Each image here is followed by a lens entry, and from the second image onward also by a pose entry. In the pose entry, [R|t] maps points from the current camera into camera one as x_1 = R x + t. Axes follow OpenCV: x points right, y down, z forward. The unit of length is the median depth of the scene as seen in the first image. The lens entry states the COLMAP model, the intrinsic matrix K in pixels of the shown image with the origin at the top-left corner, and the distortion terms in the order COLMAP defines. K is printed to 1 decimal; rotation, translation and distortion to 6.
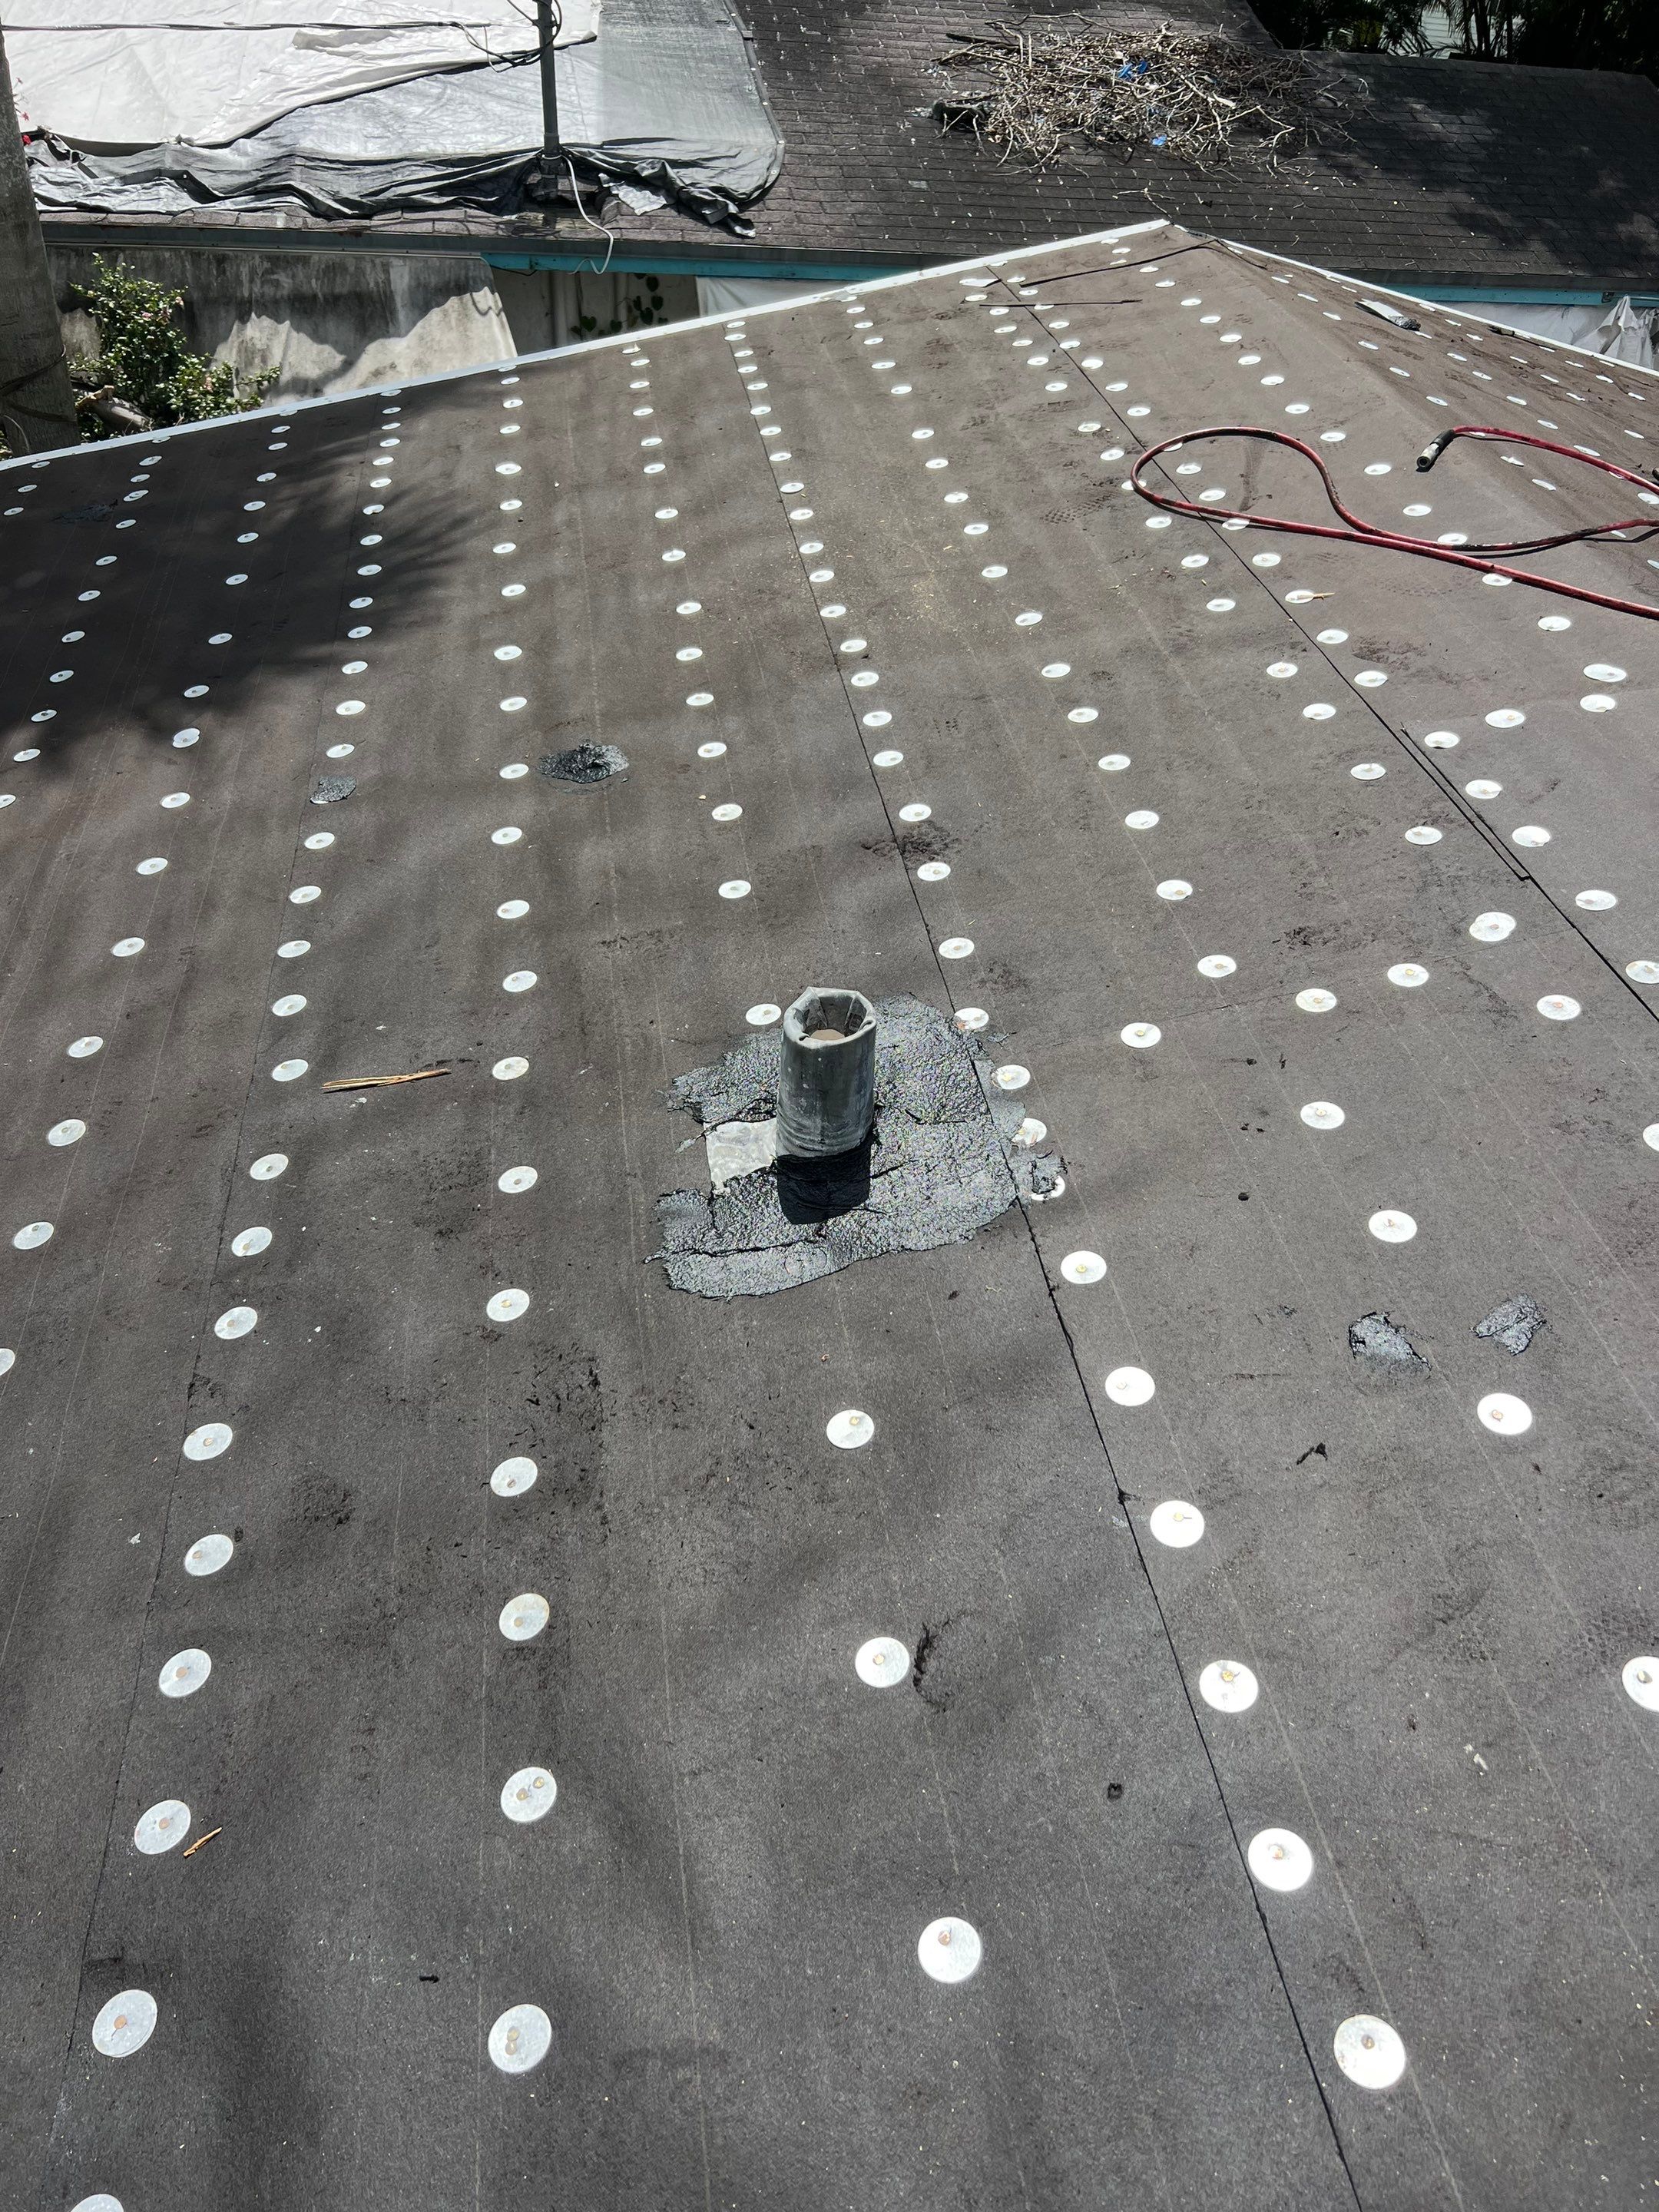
lens RADIAL K [[1704.1, 0, 825.4], [0, 1704.1, 1108.2], [0, 0, 1]] dist [0.017664, -0.014944]
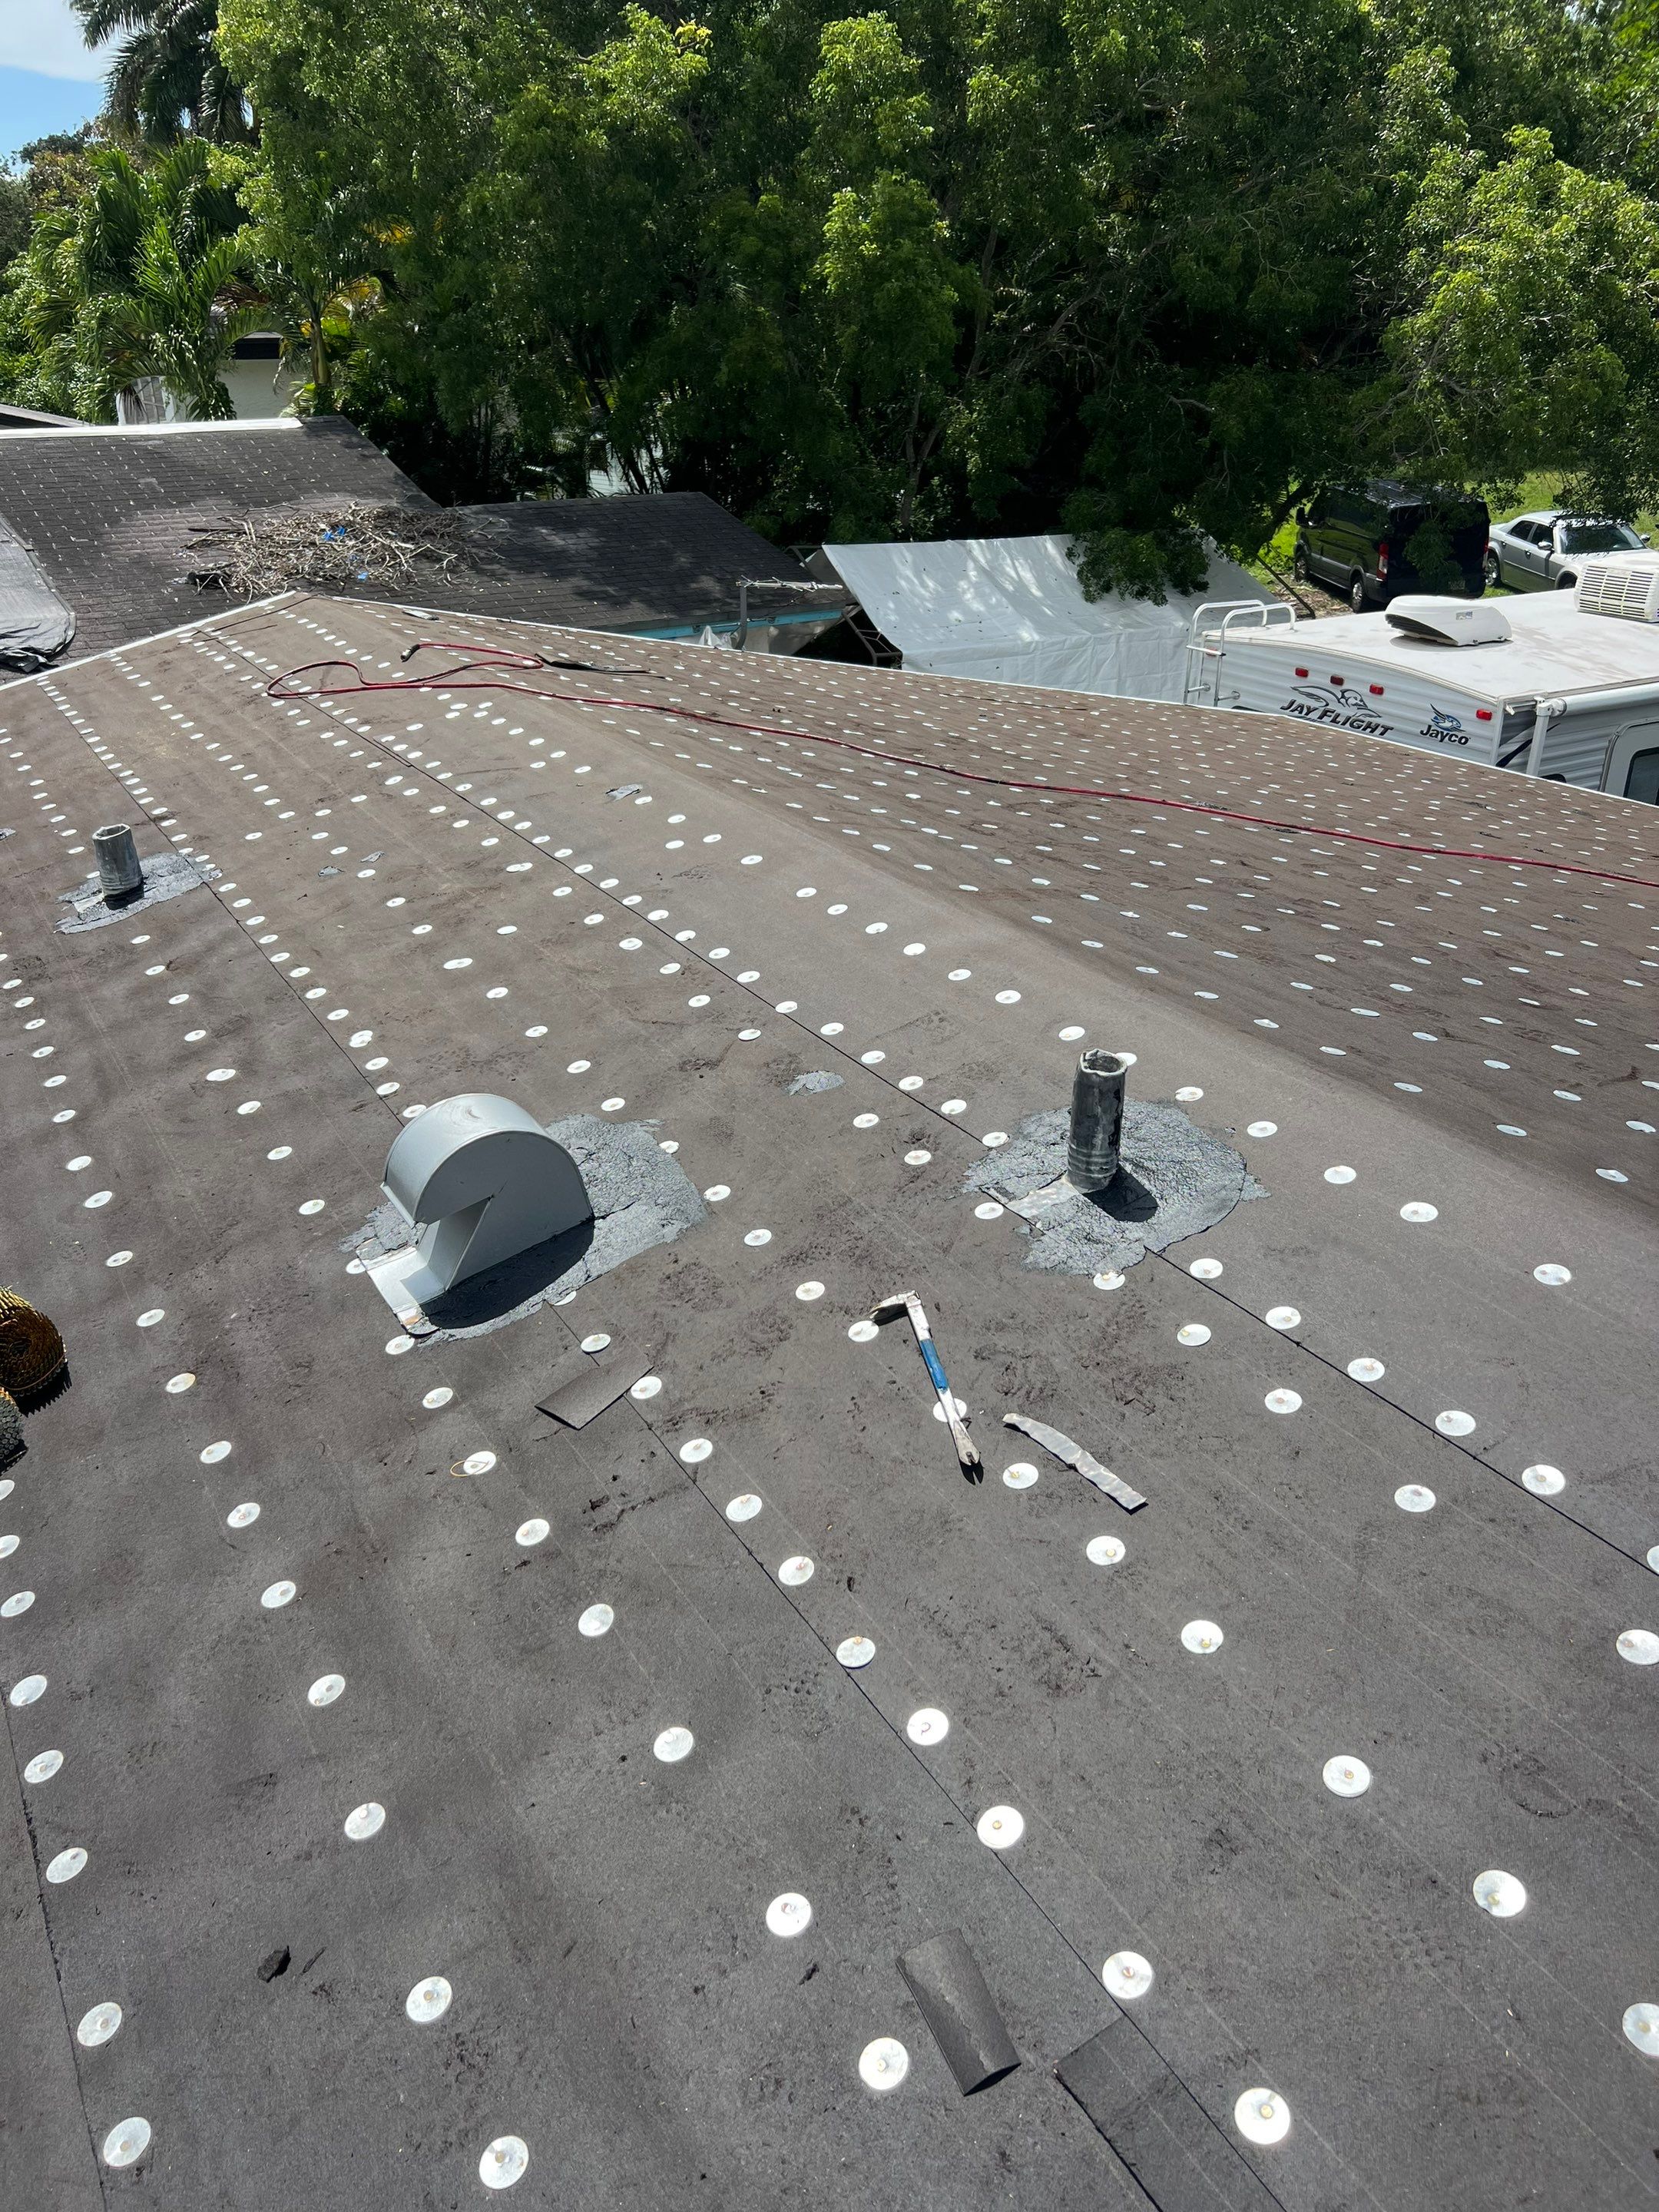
lens RADIAL K [[1704.1, 0, 838.9], [0, 1704.1, 1105.9], [0, 0, 1]] dist [0.017664, -0.014944]
pose [[0.921595, -0.232974, 0.310460, 0.021926], [0.297075, 0.938142, -0.177867, 0.209398], [-0.249817, 0.256151, 0.933798, -0.294084]]
